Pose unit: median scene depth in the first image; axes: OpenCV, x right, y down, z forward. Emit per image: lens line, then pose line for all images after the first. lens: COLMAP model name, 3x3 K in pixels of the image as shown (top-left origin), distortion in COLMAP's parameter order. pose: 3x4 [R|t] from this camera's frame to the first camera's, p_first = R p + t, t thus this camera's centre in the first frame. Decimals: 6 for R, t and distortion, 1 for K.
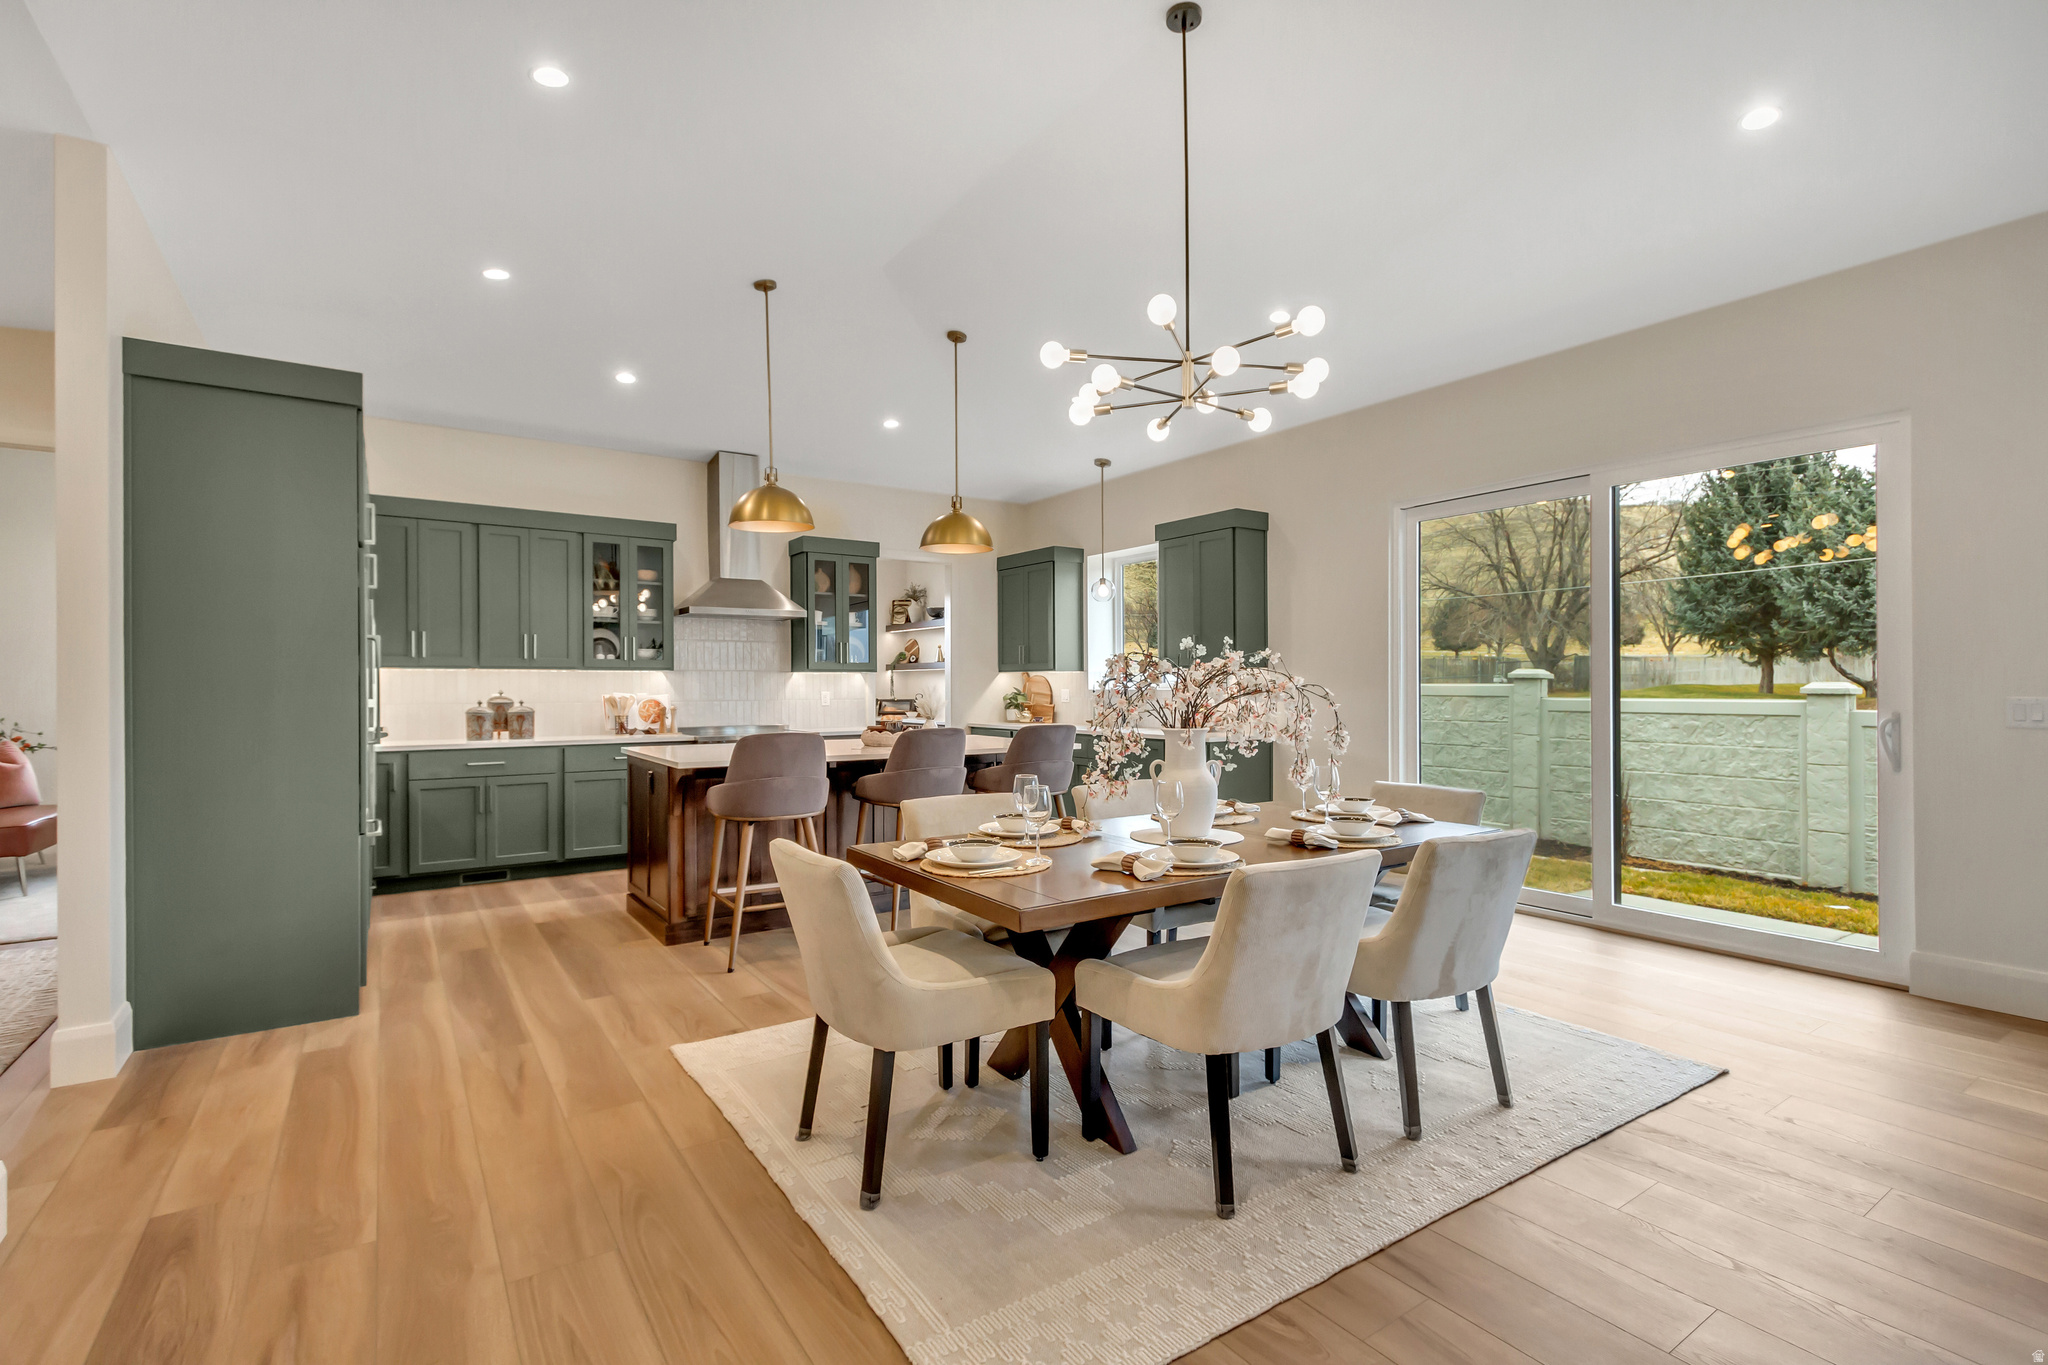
lens RADIAL K [[937.3, 0, 1024.0], [0, 937.3, 682.5], [0, 0, 1]] dist [0.002589, 0.000055]
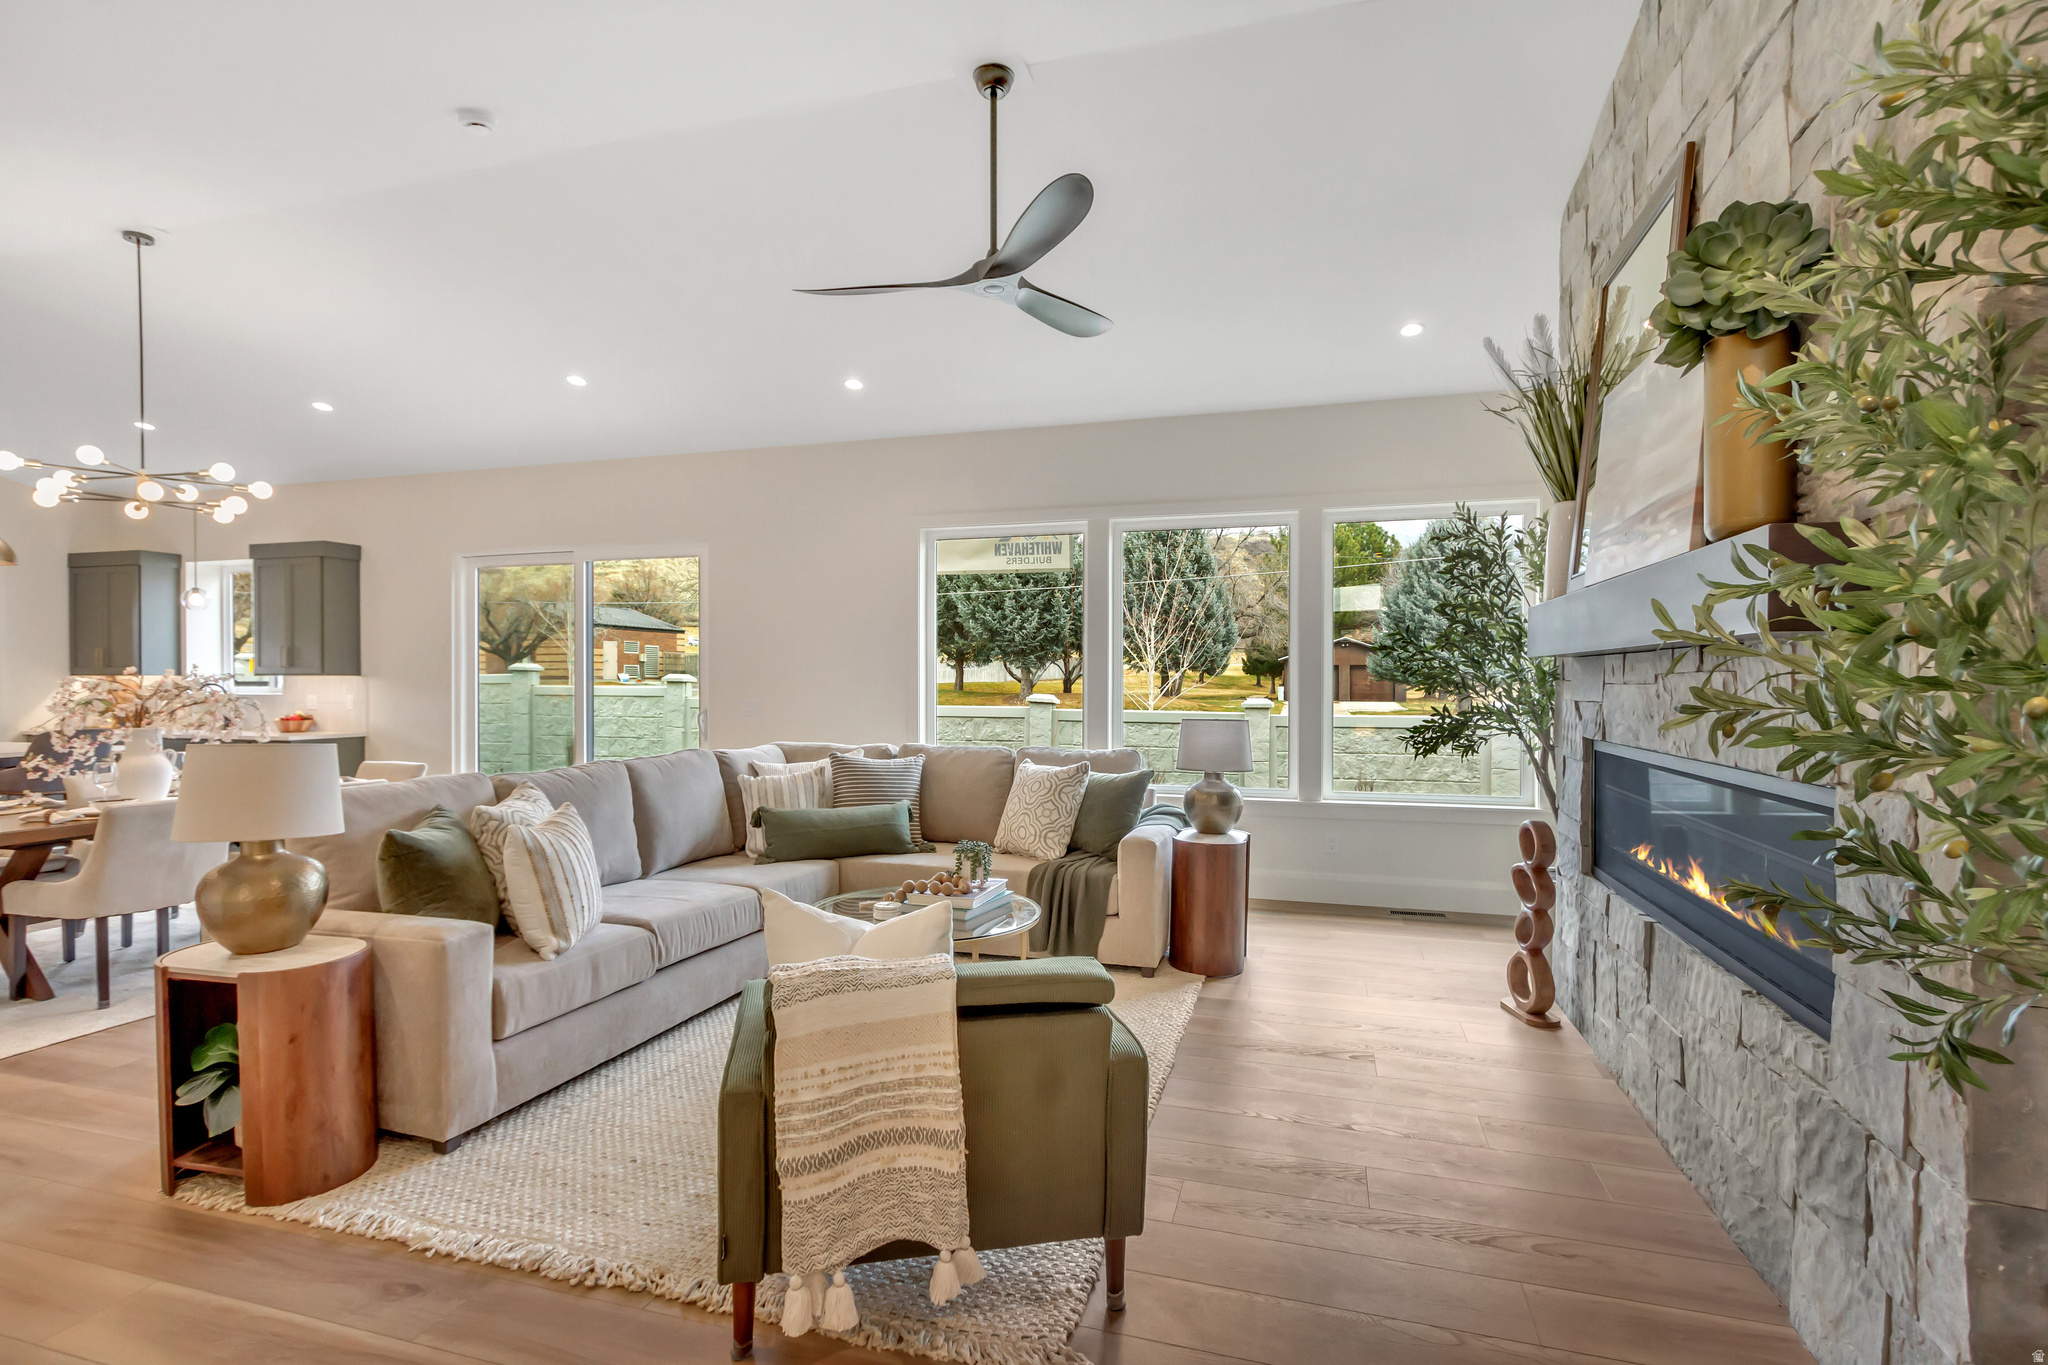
lens RADIAL K [[974.0, 0, 1012.5], [0, 974.0, 697.5], [0, 0, 1]] dist [0.030192, -0.022045]
pose [[0.784890, -0.007128, 0.619594, 0.106640], [-0.005982, 0.999800, 0.019080, -0.014222], [-0.619606, -0.018682, 0.784690, -0.377743]]
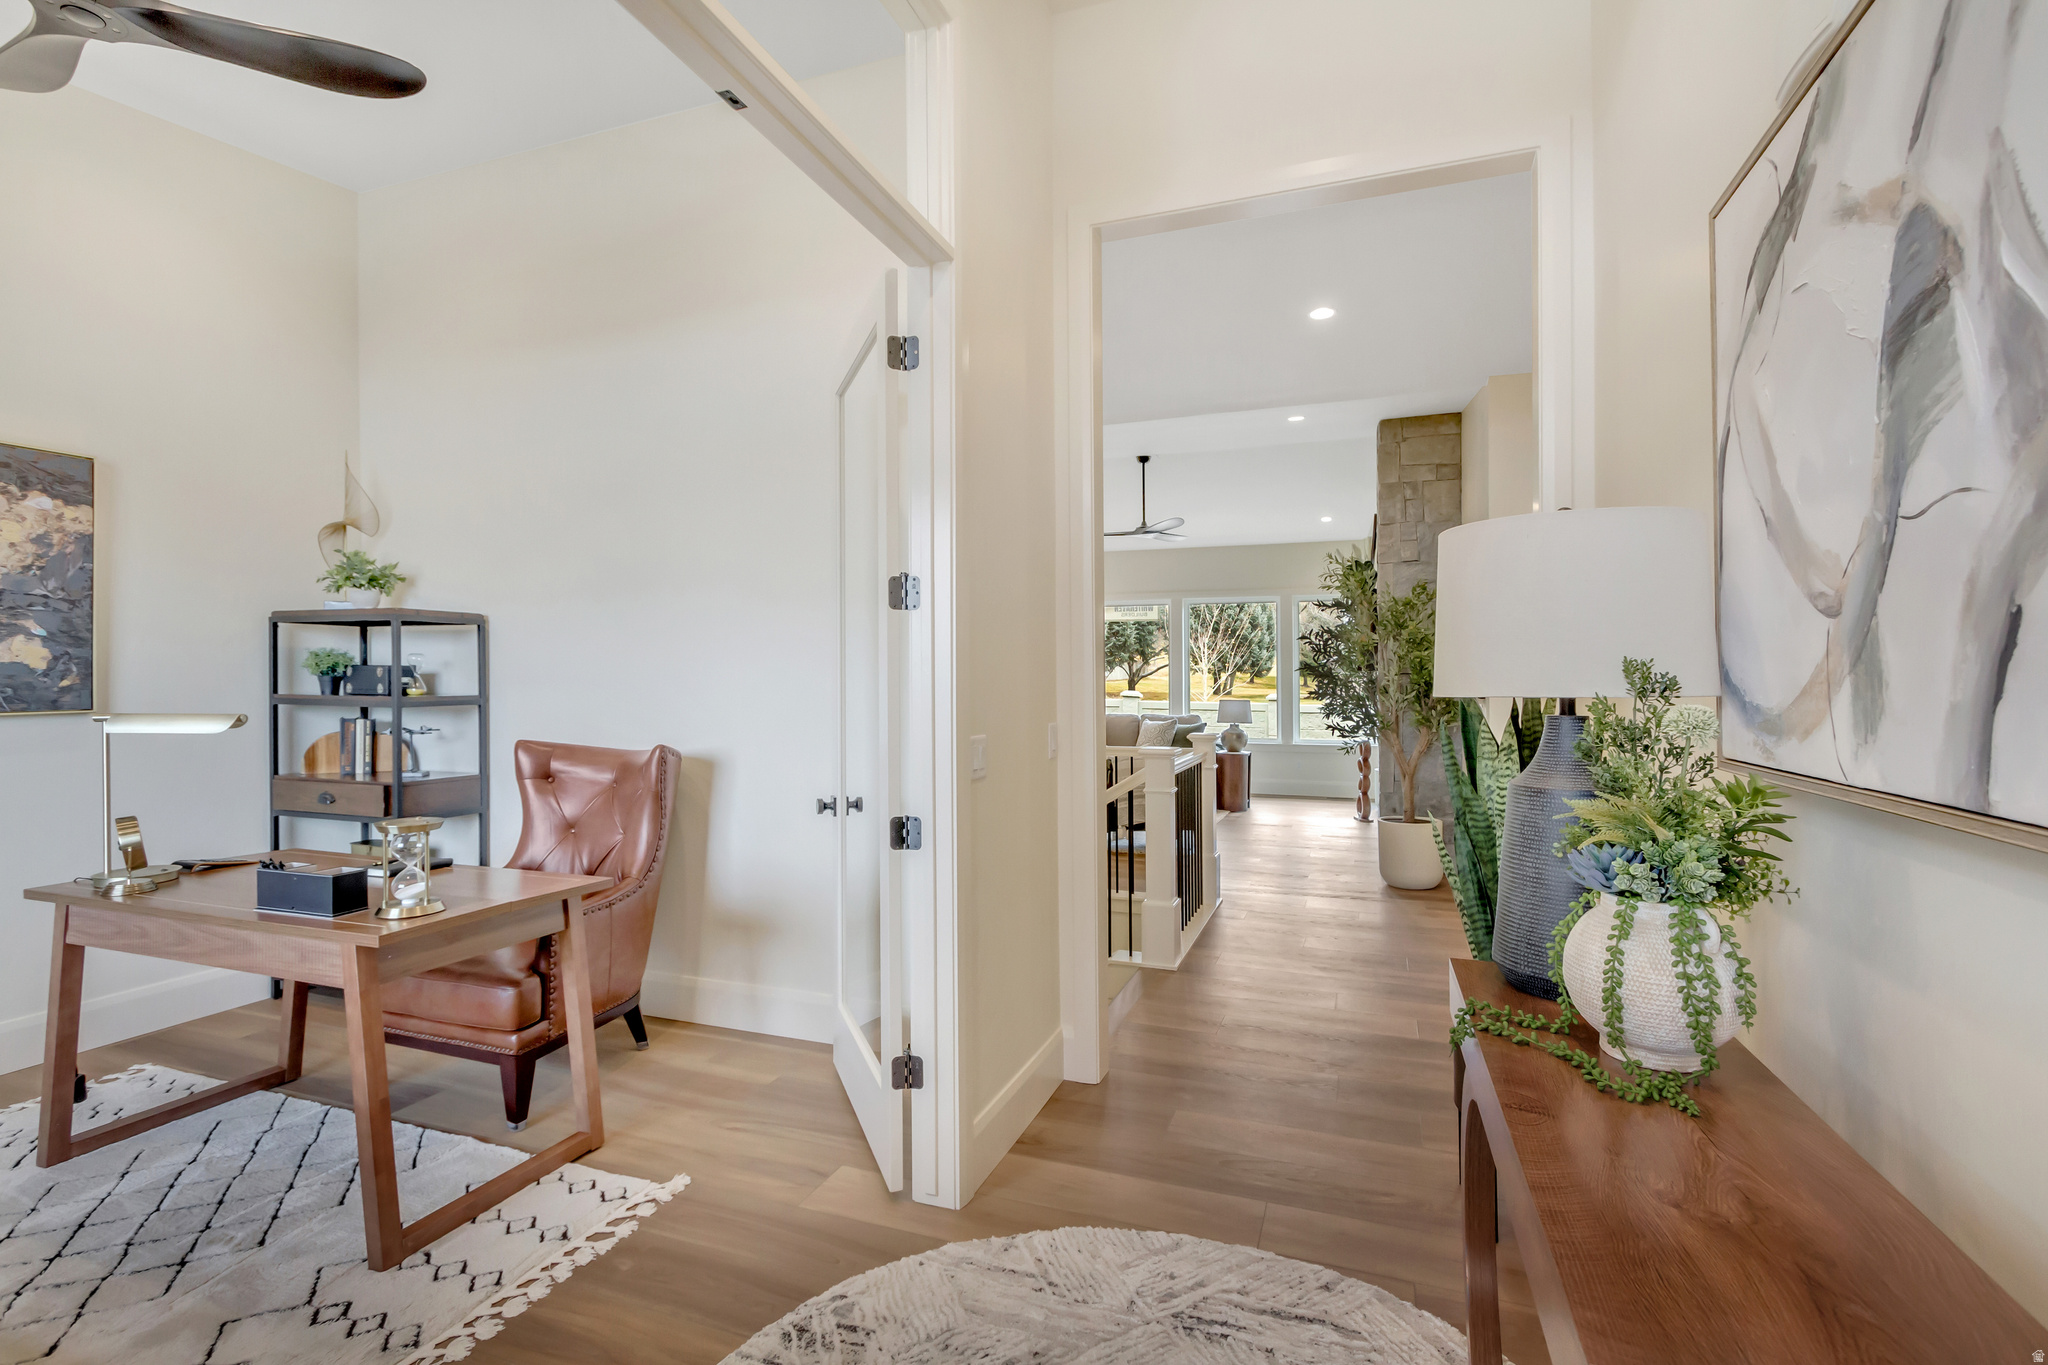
lens RADIAL K [[904.1, 0, 1024.0], [0, 904.1, 682.5], [0, 0, 1]] dist [0.001248, 0.000051]
pose [[0.818740, -0.000474, 0.574164, -0.361503], [-0.001333, 0.999995, 0.002726, -0.017345], [-0.574163, -0.002998, 0.818736, -0.823571]]
